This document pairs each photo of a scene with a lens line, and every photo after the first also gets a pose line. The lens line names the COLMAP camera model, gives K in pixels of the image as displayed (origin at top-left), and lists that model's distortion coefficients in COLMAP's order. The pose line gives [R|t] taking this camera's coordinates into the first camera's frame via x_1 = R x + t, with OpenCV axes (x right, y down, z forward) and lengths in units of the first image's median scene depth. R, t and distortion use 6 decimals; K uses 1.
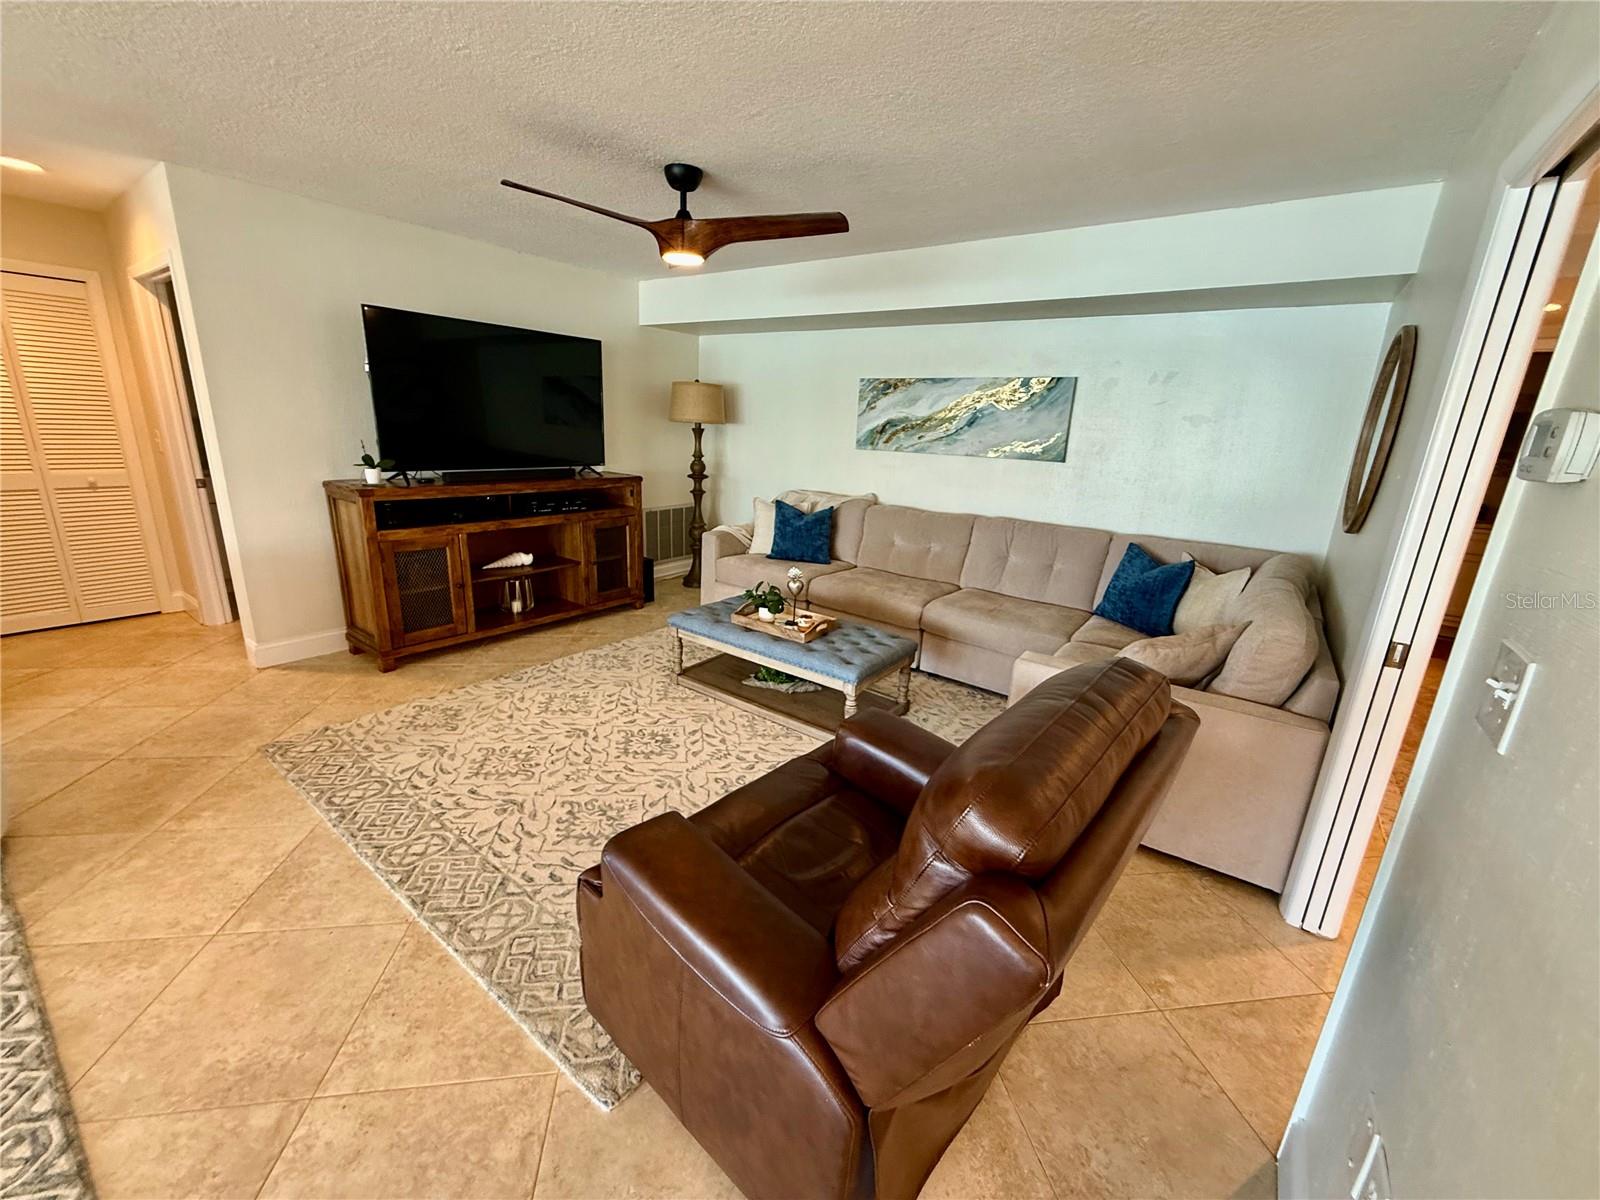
lens RADIAL K [[637.5, 0, 793.7], [0, 637.5, 599.2], [0, 0, 1]] dist [-0.000644, 0.000173]
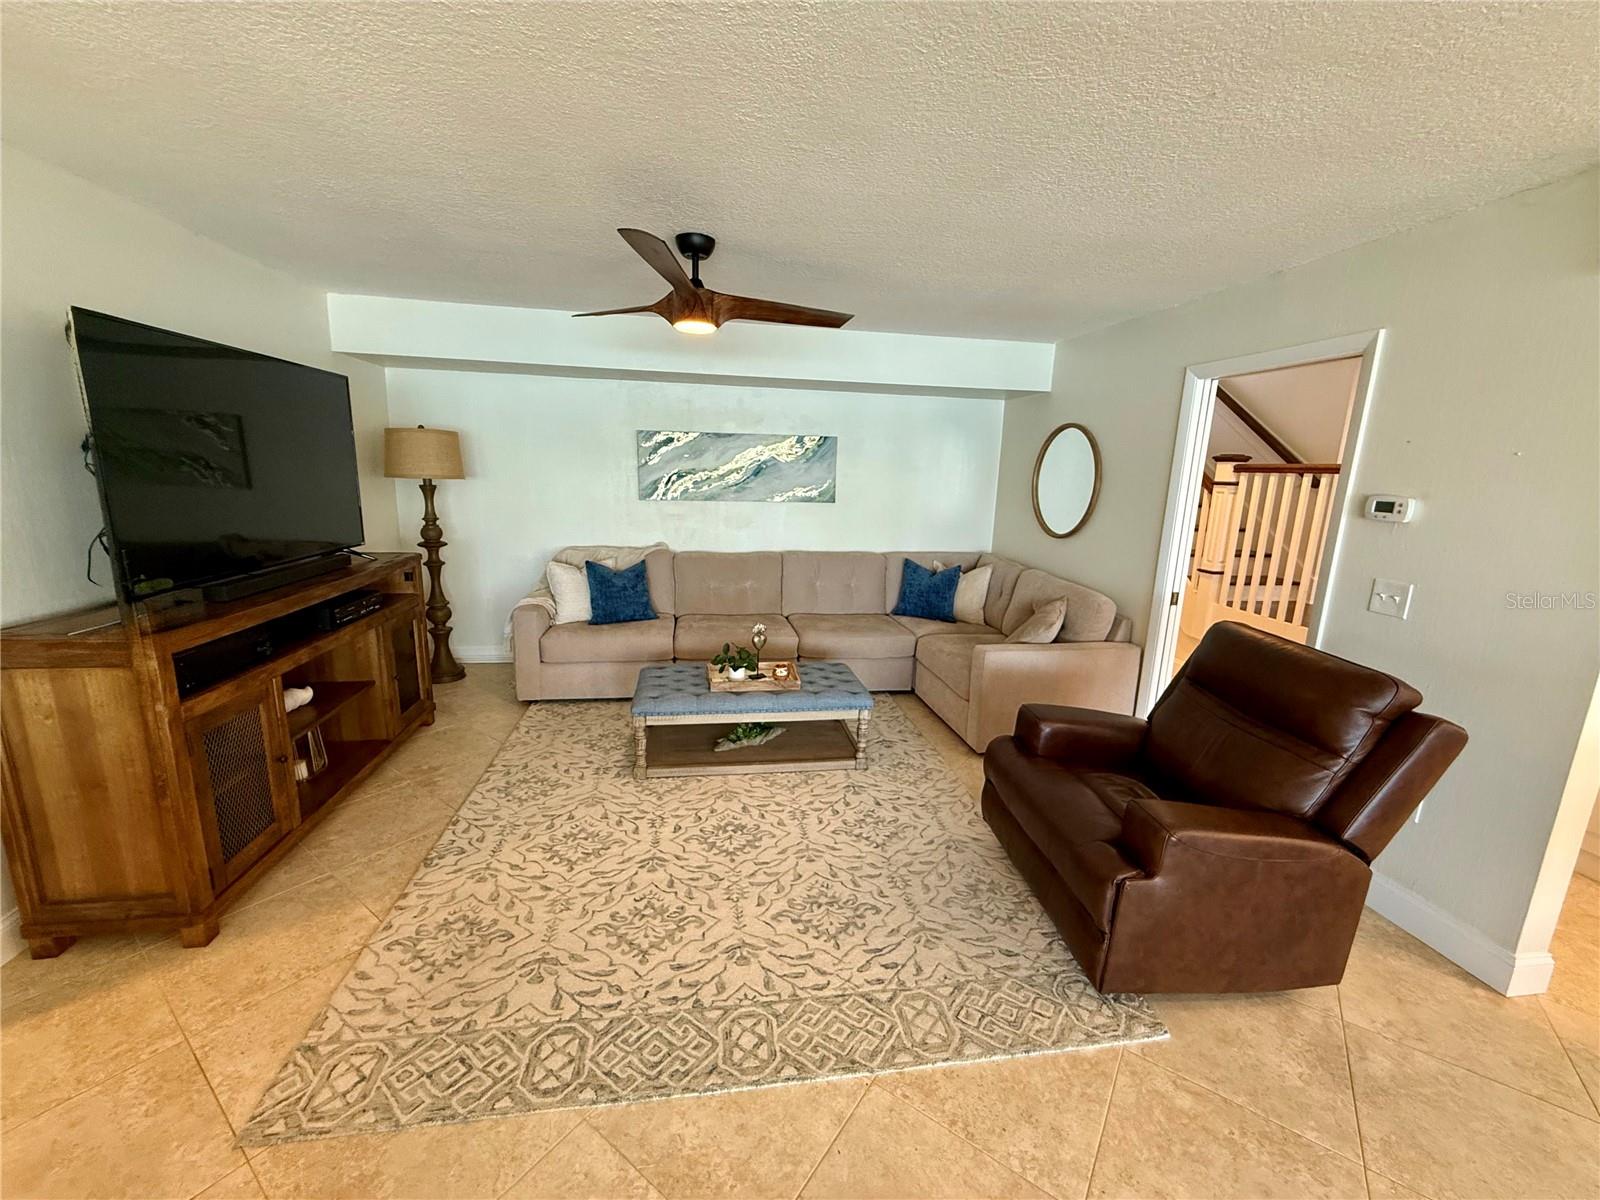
lens RADIAL K [[637.5, 0, 792.9], [0, 637.5, 602.0], [0, 0, 1]] dist [-0.000644, 0.000173]
pose [[0.697376, -0.171983, 0.695765, -0.643437], [0.194452, 0.979772, 0.047283, -0.115383], [-0.689822, 0.102319, 0.716712, 0.203054]]
